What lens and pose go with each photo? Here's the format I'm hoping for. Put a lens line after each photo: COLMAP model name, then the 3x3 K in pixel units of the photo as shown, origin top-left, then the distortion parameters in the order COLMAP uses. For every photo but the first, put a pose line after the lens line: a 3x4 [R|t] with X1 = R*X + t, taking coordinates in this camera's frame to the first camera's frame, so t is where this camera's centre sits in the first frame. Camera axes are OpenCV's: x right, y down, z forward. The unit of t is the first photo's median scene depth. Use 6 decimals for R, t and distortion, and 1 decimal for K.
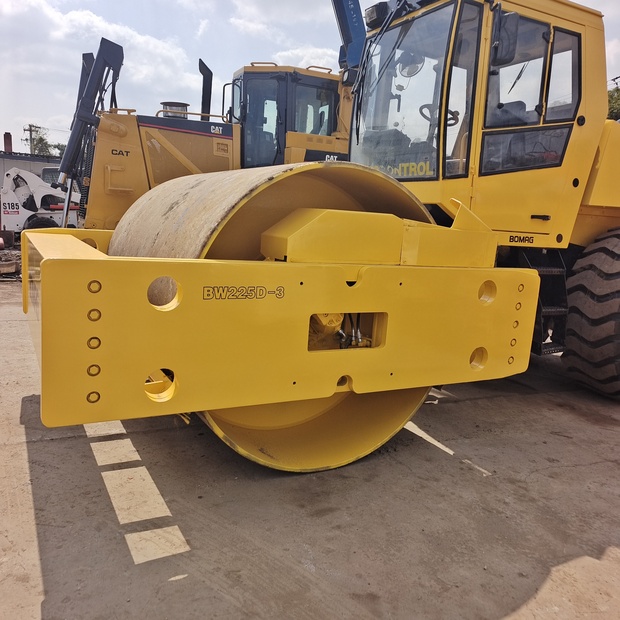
lens RADIAL K [[570.5, 0, 312.3], [0, 570.5, 310.1], [0, 0, 1]] dist [0.035373, -0.005160]
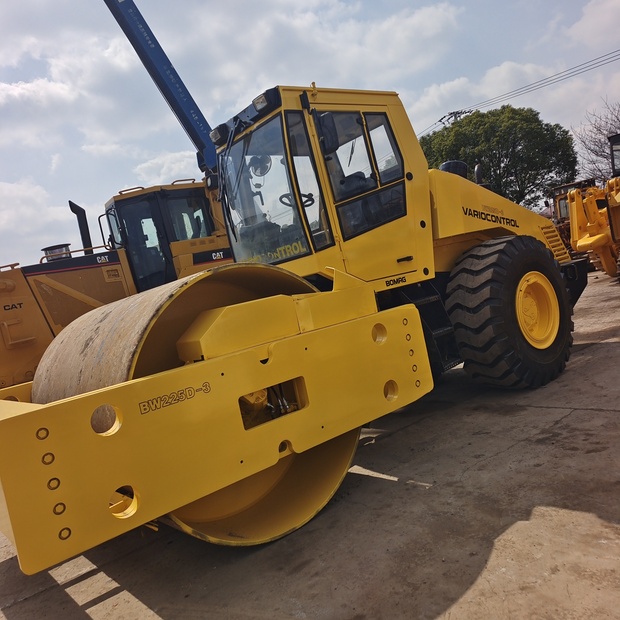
lens RADIAL K [[570.0, 0, 318.2], [0, 570.0, 307.6], [0, 0, 1]] dist [0.028316, 0.014862]
pose [[0.943924, -0.283576, 0.169090, 0.005530], [0.304096, 0.946180, -0.110762, 0.009594], [-0.128580, 0.155971, 0.979357, -0.136699]]
